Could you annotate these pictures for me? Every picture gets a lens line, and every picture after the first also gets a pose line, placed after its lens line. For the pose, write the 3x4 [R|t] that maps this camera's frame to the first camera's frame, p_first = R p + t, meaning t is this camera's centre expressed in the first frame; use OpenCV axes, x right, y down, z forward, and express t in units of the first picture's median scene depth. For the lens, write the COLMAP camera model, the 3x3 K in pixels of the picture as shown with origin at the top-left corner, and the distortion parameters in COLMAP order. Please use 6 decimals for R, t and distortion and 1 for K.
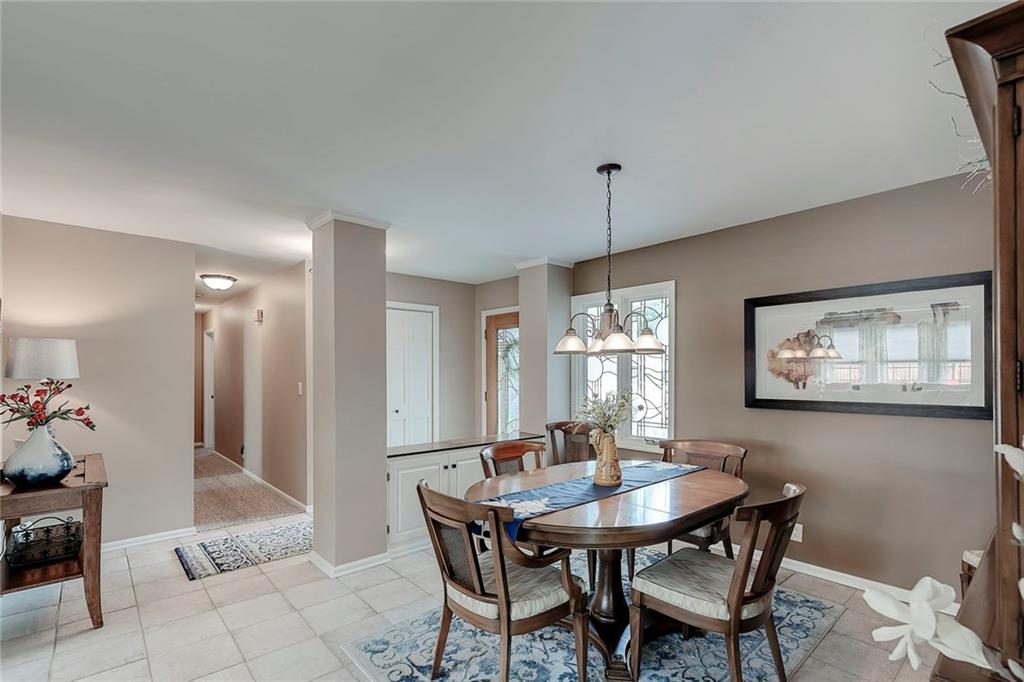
lens RADIAL K [[481.6, 0, 509.0], [0, 481.6, 368.0], [0, 0, 1]] dist [0.003278, 0.000185]
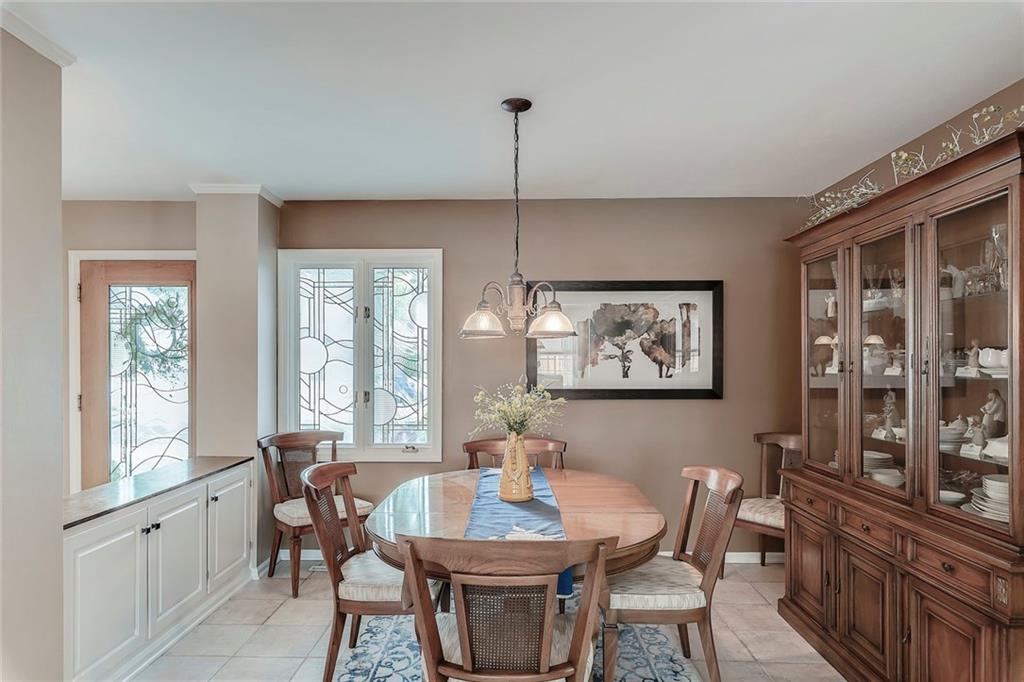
lens RADIAL K [[618.1, 0, 512.9], [0, 618.1, 364.9], [0, 0, 1]] dist [-0.000235, -0.000333]
pose [[0.666865, 0.000082, 0.745179, -0.373671], [-0.009056, 0.999927, 0.007994, 0.006404], [-0.745124, -0.012079, 0.666817, 0.212432]]
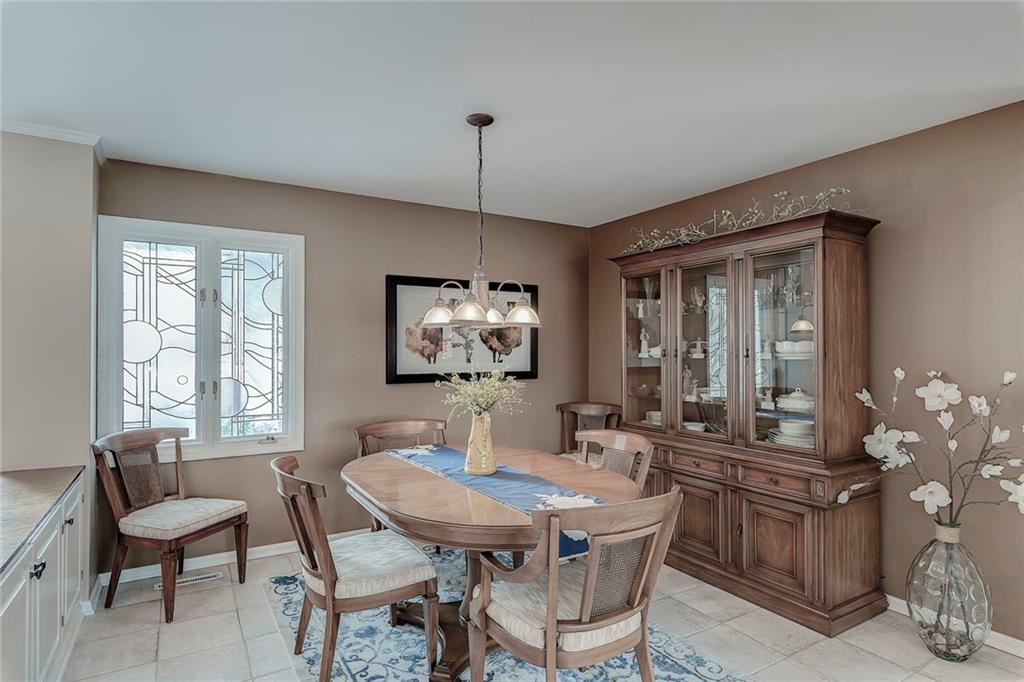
lens RADIAL K [[536.4, 0, 505.2], [0, 536.4, 346.9], [0, 0, 1]] dist [0.000746, 0.000728]
pose [[0.179295, 0.007545, 0.983766, -0.507714], [-0.009993, 0.999933, -0.005848, 0.008725], [-0.983745, -0.008782, 0.179359, 0.515558]]
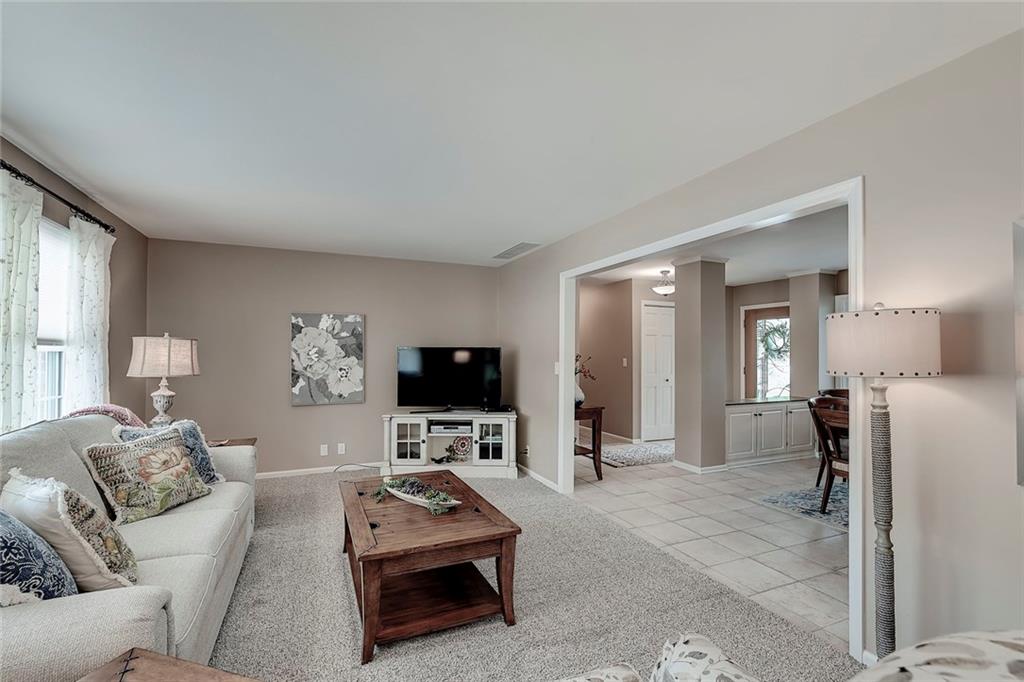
lens RADIAL K [[449.6, 0, 506.9], [0, 449.6, 347.6], [0, 0, 1]] dist [0.000139, -0.000193]
pose [[0.949381, 0.000052, -0.314128, -0.423453], [-0.000811, 0.999997, -0.002284, -0.000874], [0.314127, 0.002423, 0.949378, -0.577880]]
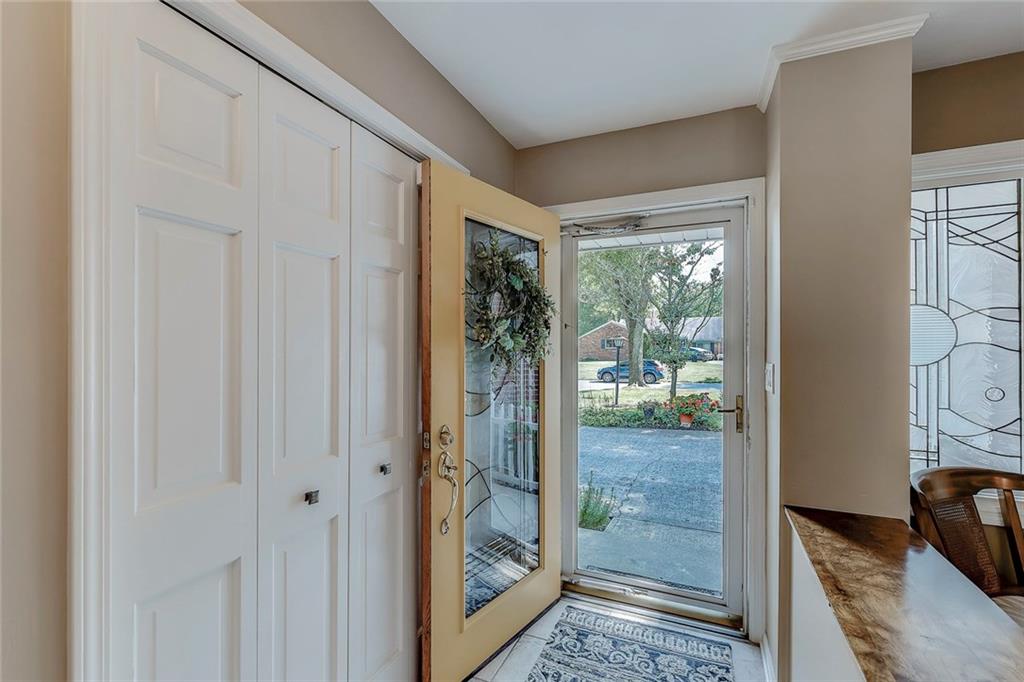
lens RADIAL K [[449.6, 0, 507.3], [0, 449.6, 345.7], [0, 0, 1]] dist [0.000139, -0.000193]
pose [[0.906400, 0.001523, 0.422419, -0.395307], [-0.005082, 0.999960, 0.007300, 0.011637], [-0.422391, -0.008764, 0.906371, 0.978729]]
